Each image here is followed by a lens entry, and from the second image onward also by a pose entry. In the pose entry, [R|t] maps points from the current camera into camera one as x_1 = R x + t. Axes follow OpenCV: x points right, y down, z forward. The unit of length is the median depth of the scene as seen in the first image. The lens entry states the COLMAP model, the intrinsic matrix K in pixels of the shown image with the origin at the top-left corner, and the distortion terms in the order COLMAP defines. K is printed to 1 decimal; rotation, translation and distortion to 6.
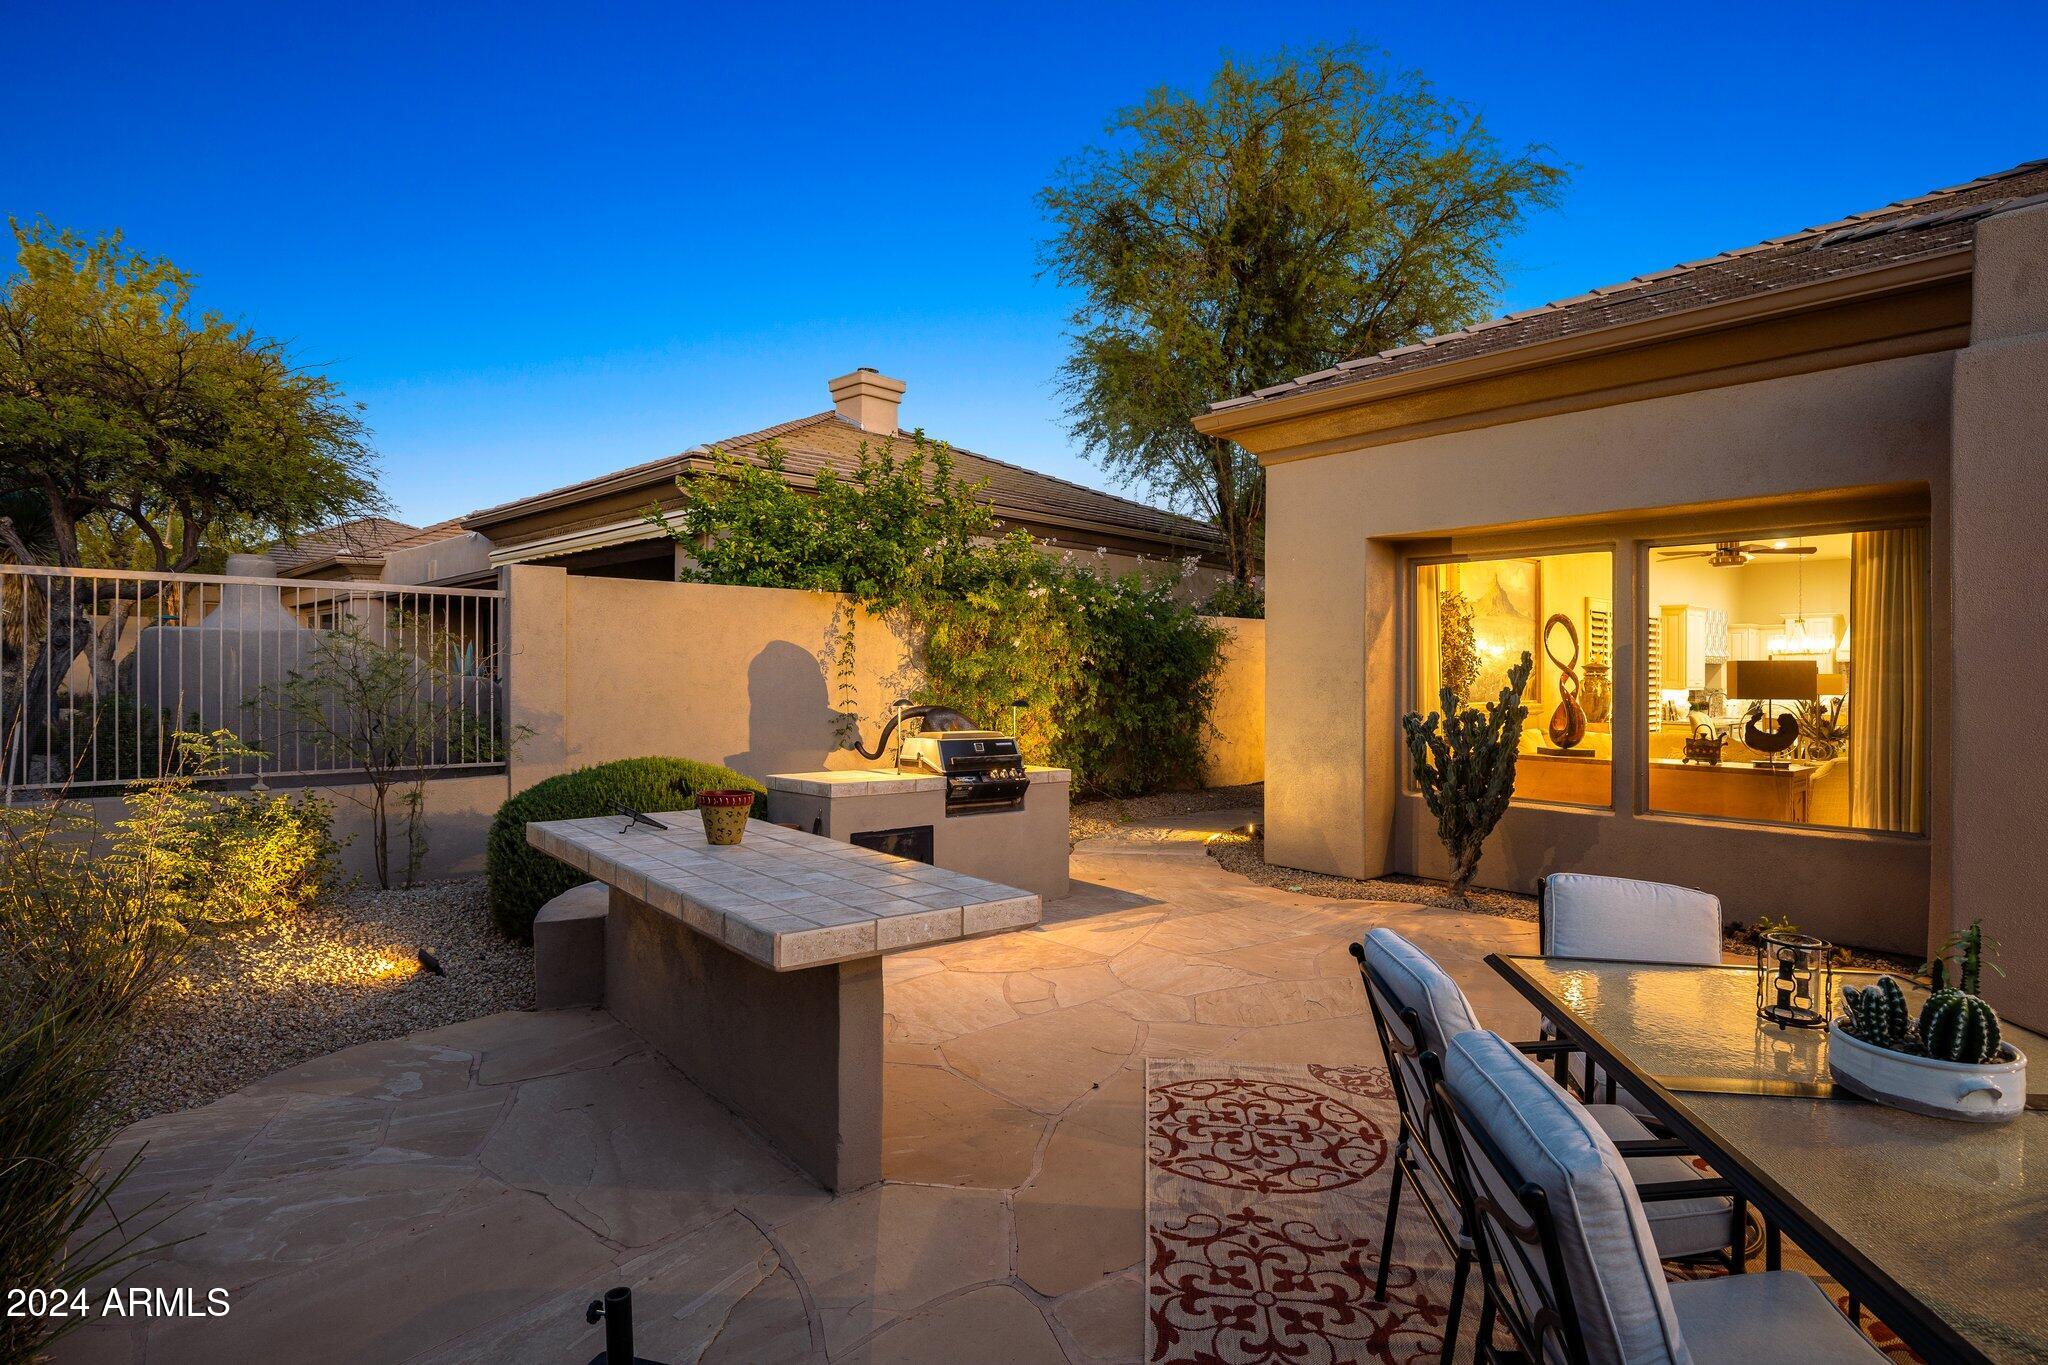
lens RADIAL K [[1098.5, 0, 1040.7], [0, 1098.5, 685.7], [0, 0, 1]] dist [-0.015934, 0.004877]
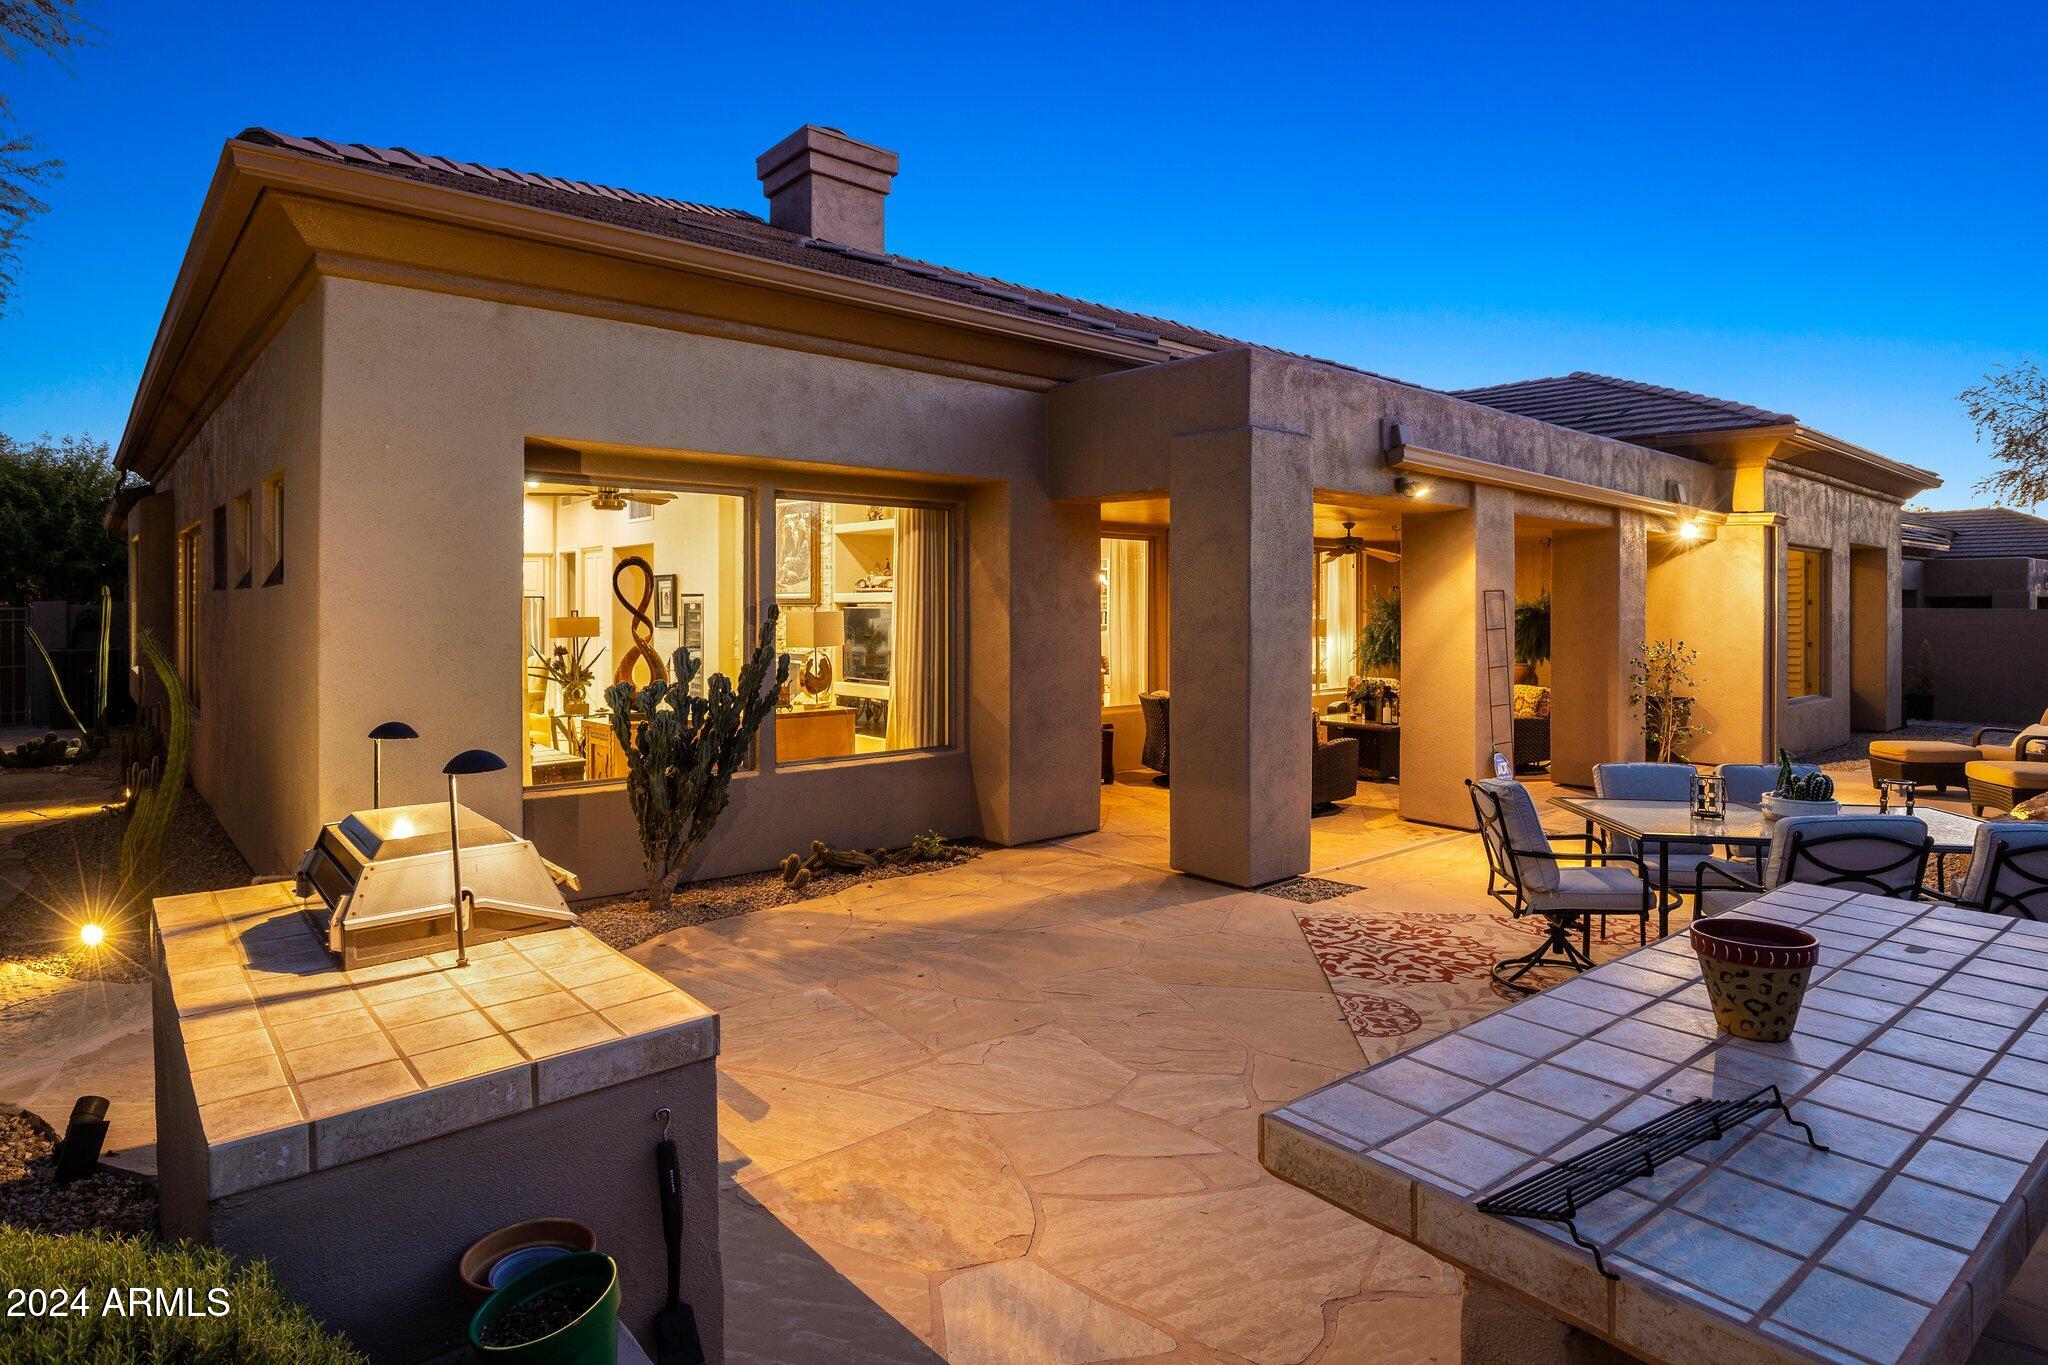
lens RADIAL K [[1098.5, 0, 1081.0], [0, 1098.5, 616.3], [0, 0, 1]] dist [-0.015934, 0.004877]
pose [[-0.012057, -0.013127, 0.999841, -0.563103], [0.006155, 0.999894, 0.013202, -0.039508], [-0.999908, 0.006313, -0.011975, 0.946875]]
